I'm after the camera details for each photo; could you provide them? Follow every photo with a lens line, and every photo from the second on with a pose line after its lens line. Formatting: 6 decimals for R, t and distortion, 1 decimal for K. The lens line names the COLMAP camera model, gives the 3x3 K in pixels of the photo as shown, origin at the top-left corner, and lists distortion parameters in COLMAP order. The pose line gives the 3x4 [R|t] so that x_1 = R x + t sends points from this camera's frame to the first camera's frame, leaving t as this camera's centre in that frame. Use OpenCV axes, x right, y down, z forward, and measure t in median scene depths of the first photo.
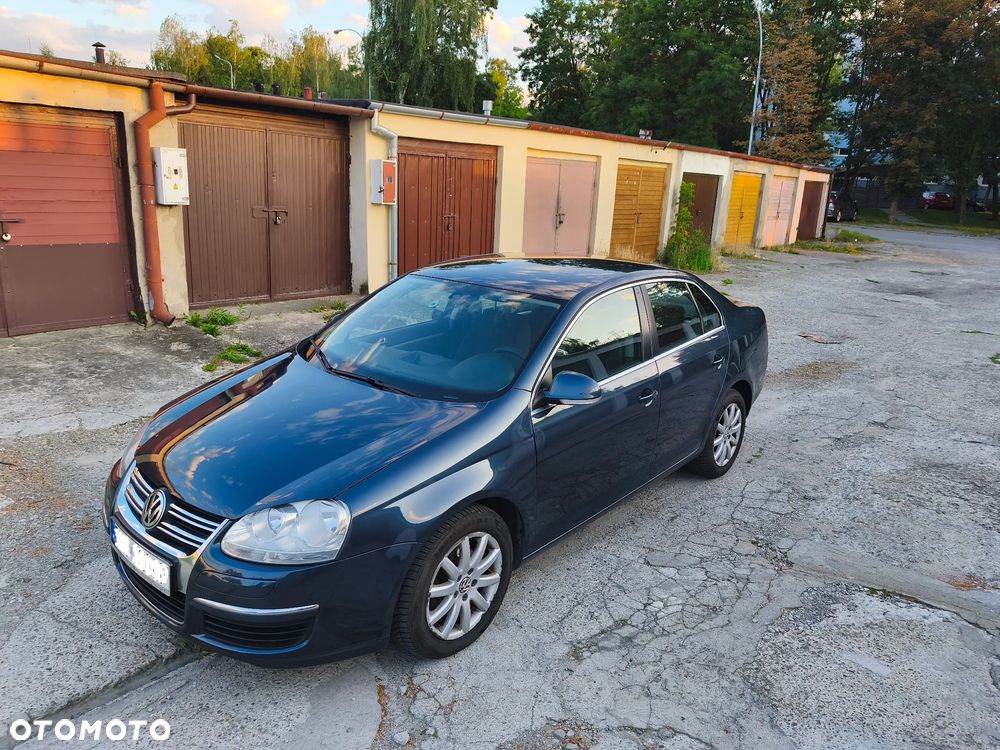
lens RADIAL K [[686.1, 0, 497.0], [0, 686.1, 369.7], [0, 0, 1]] dist [0.012137, -0.023923]
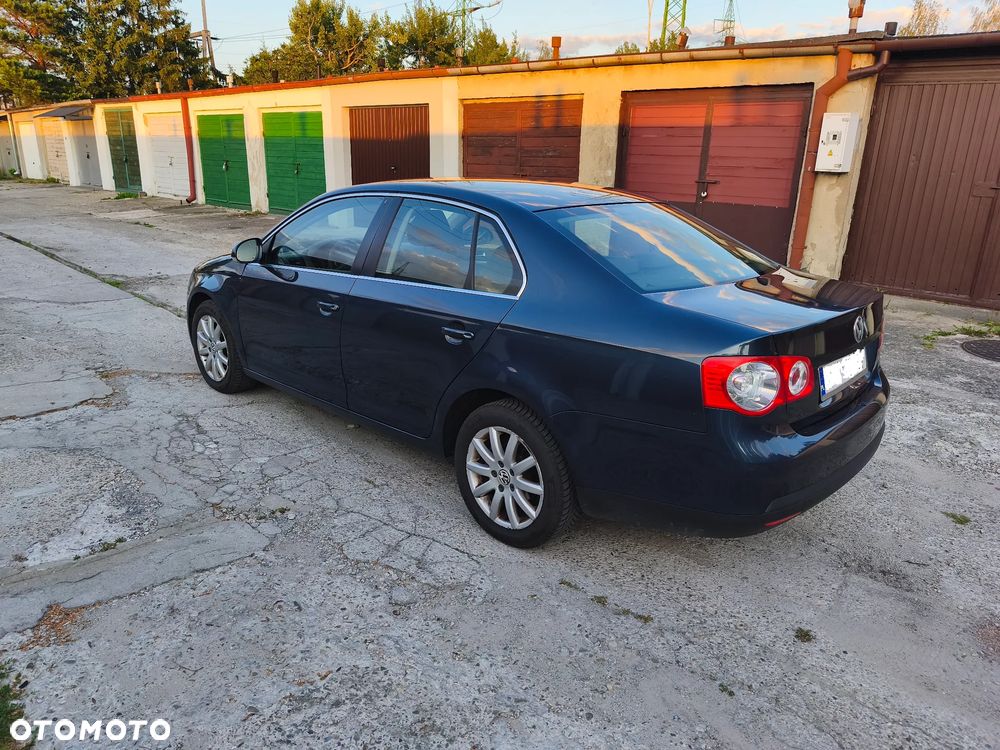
lens RADIAL K [[686.1, 0, 497.0], [0, 686.1, 369.7], [0, 0, 1]] dist [0.012137, -0.023923]
pose [[-0.037331, 0.252917, -0.966767, 0.695982], [-0.287484, 0.923825, 0.252784, -0.112821], [0.957058, 0.287367, 0.038222, 0.731773]]
